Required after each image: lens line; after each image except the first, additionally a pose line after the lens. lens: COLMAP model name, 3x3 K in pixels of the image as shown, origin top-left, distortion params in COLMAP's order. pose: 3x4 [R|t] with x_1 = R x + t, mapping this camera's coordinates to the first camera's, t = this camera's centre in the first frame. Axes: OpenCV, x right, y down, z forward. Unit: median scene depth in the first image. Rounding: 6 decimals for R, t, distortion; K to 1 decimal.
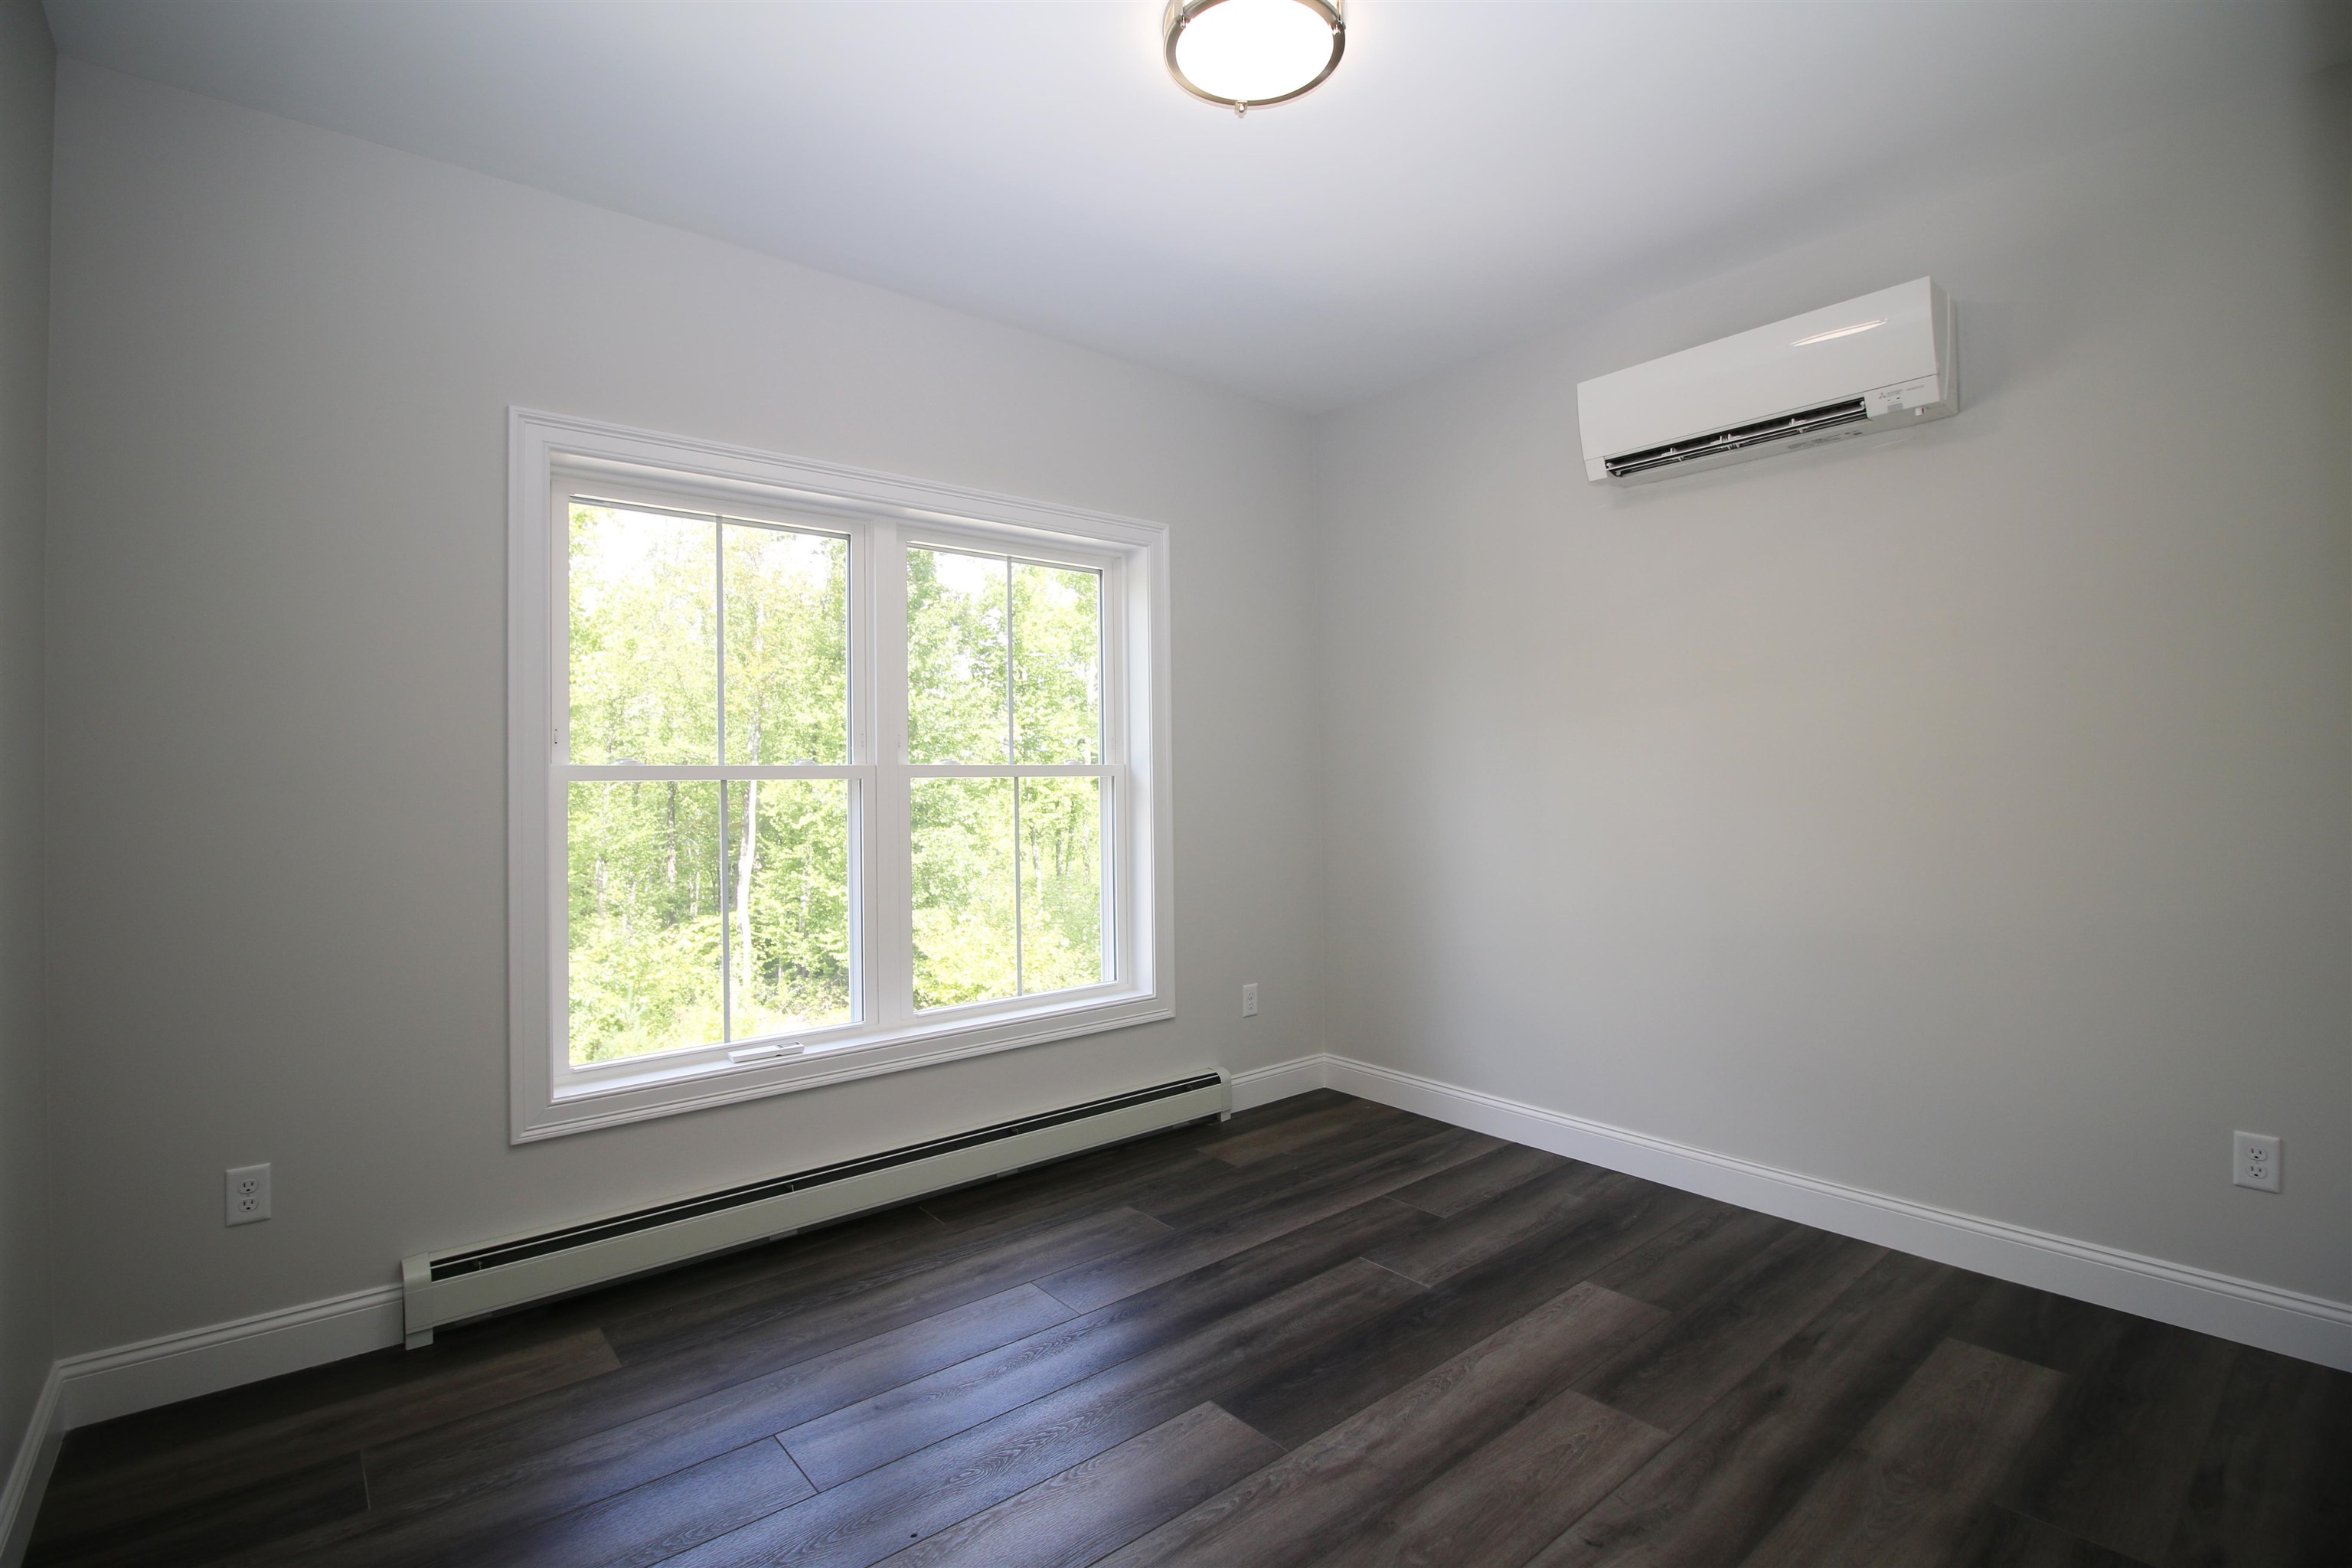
lens RADIAL K [[1088.3, 0, 1177.3], [0, 1088.3, 765.1], [0, 0, 1]] dist [-0.000118, -0.012717]
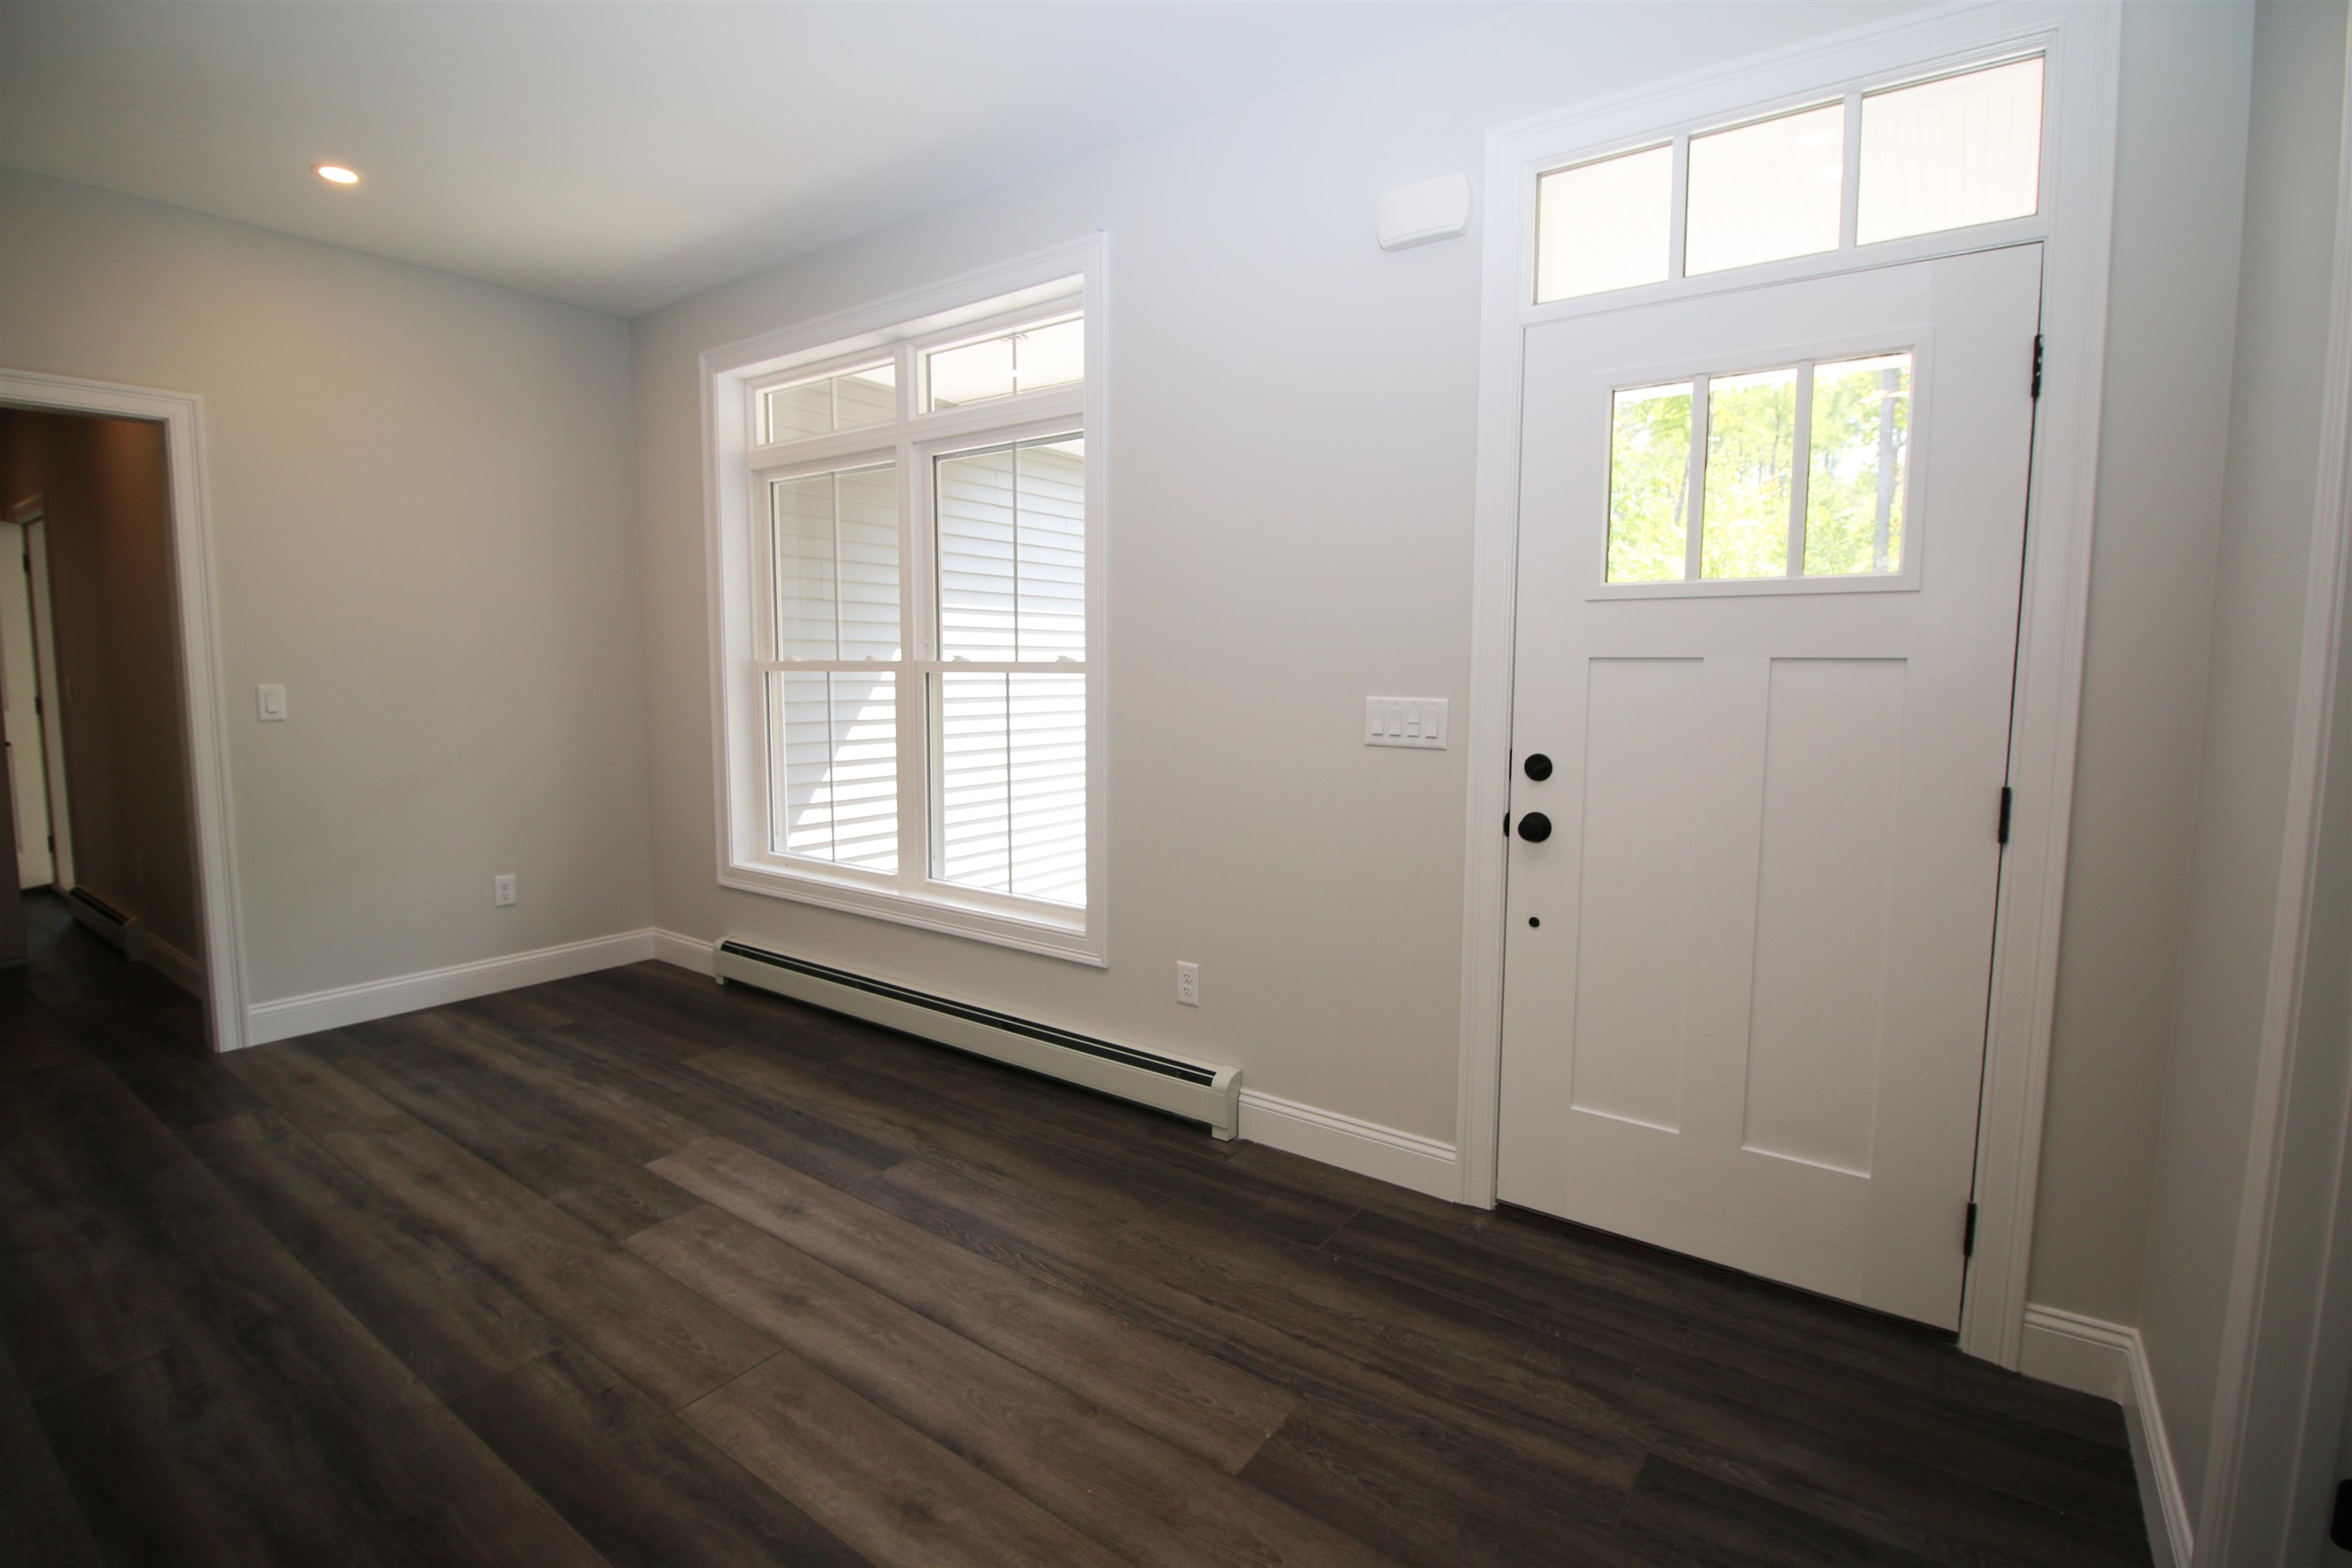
lens RADIAL K [[1088.3, 0, 1177.3], [0, 1088.3, 765.1], [0, 0, 1]] dist [-0.000118, -0.012717]
pose [[0.255689, 0.099308, -0.961645, 1.050678], [-0.006224, 0.994859, 0.101083, -0.011474], [0.966739, -0.019860, 0.254993, 1.115568]]
